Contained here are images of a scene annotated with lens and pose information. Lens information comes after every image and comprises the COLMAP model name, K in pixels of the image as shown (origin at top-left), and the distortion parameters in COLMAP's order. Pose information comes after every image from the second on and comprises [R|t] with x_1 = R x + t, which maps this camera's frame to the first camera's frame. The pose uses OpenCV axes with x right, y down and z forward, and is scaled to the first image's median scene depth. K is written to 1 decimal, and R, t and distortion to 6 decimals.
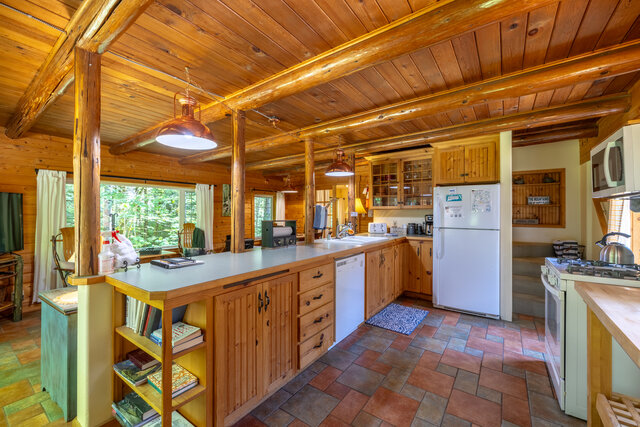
lens RADIAL K [[266.3, 0, 318.6], [0, 266.3, 212.6], [0, 0, 1]] dist [-0.001671, -0.000058]
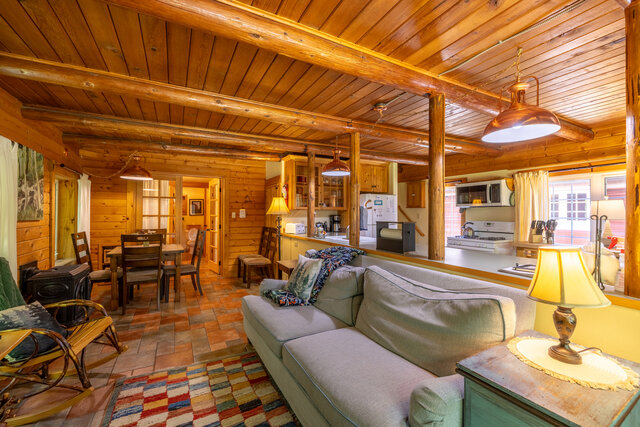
lens RADIAL K [[266.3, 0, 320.5], [0, 266.3, 214.7], [0, 0, 1]] dist [-0.001671, -0.000058]
pose [[0.468924, 0.003553, 0.883231, -0.808673], [-0.004361, 0.999989, -0.001707, 0.009831], [-0.883228, -0.003052, 0.468934, 0.582555]]
